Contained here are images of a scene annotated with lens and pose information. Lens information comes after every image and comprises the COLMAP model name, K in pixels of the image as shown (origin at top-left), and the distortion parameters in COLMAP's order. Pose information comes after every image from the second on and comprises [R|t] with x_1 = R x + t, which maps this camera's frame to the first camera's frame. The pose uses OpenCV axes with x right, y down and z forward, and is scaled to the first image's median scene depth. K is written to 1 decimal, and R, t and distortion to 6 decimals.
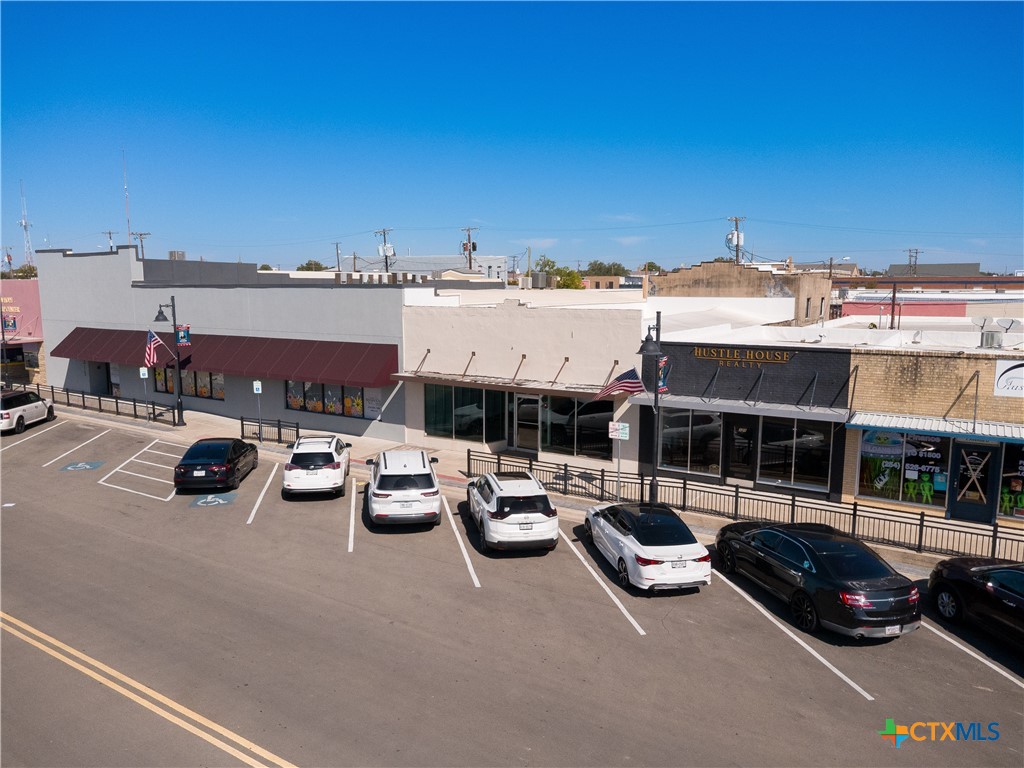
lens RADIAL K [[721.7, 0, 512.0], [0, 721.7, 384.0], [0, 0, 1]] dist [0.004563, 0.003523]
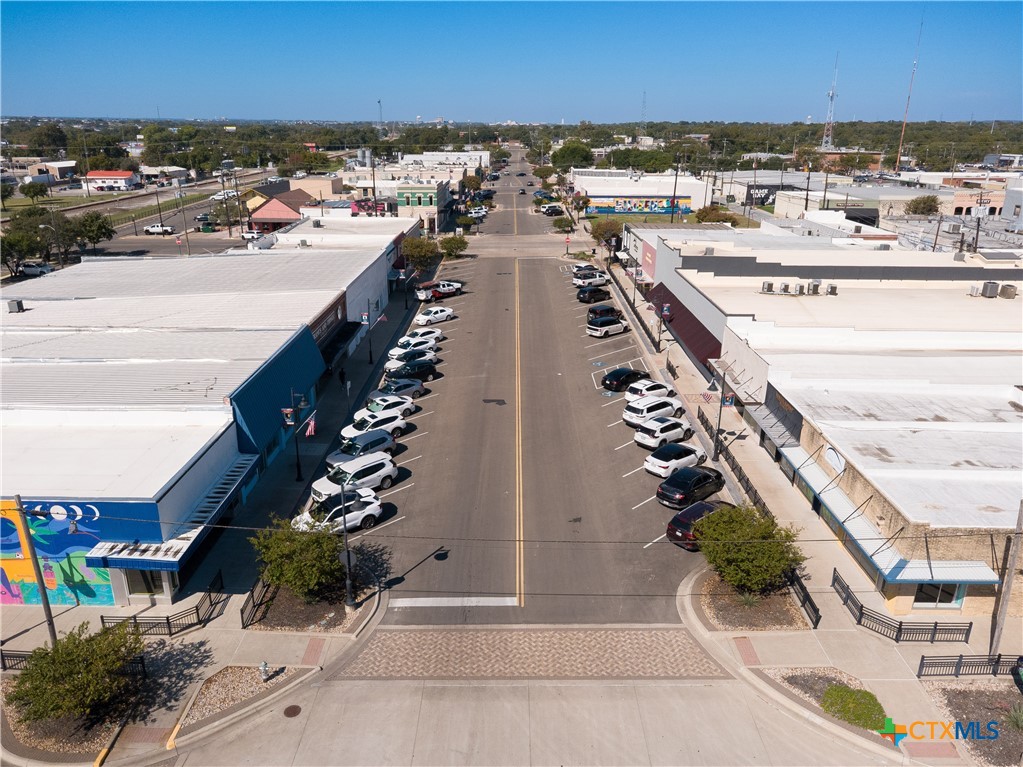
lens RADIAL K [[738.3, 0, 502.4], [0, 738.3, 384.9], [0, 0, 1]] dist [0.006231, 0.006425]
pose [[0.525346, 0.285323, -0.801625, 1.324024], [-0.121086, 0.957584, 0.261479, -0.455067], [0.842229, -0.040301, 0.537612, -0.648087]]
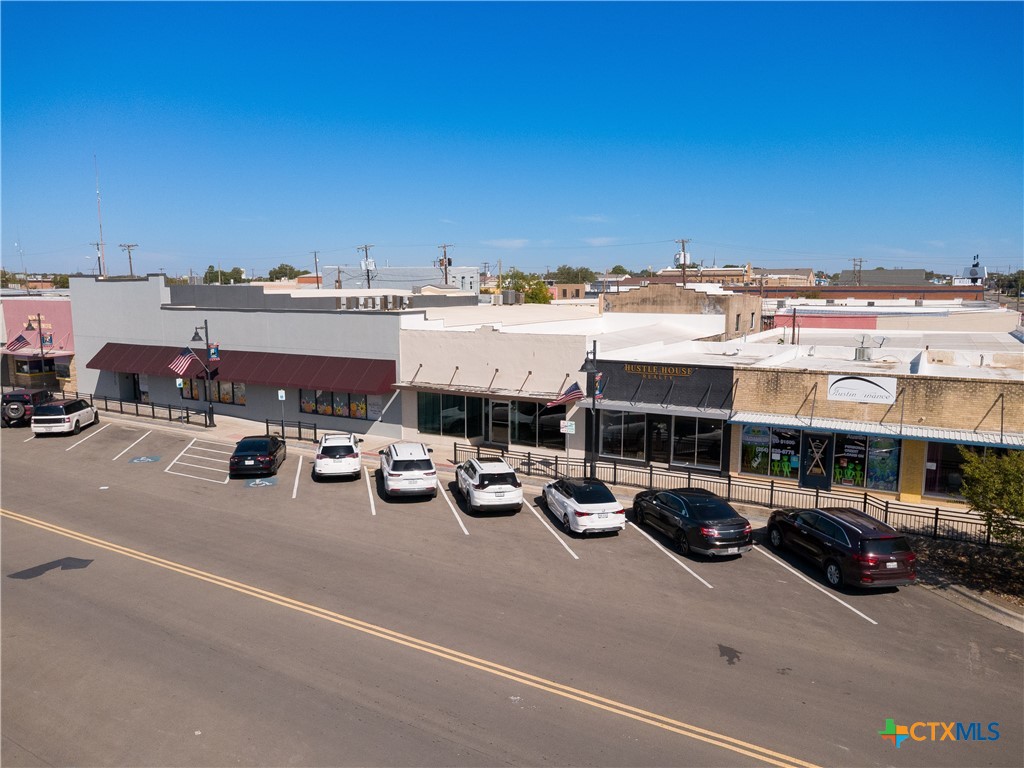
lens RADIAL K [[721.7, 0, 512.0], [0, 721.7, 384.0], [0, 0, 1]] dist [0.004563, 0.003523]
pose [[0.999189, -0.006169, 0.039790, -0.008323], [0.006205, 0.999980, -0.000778, -0.013056], [-0.039785, 0.001024, 0.999208, -0.292239]]
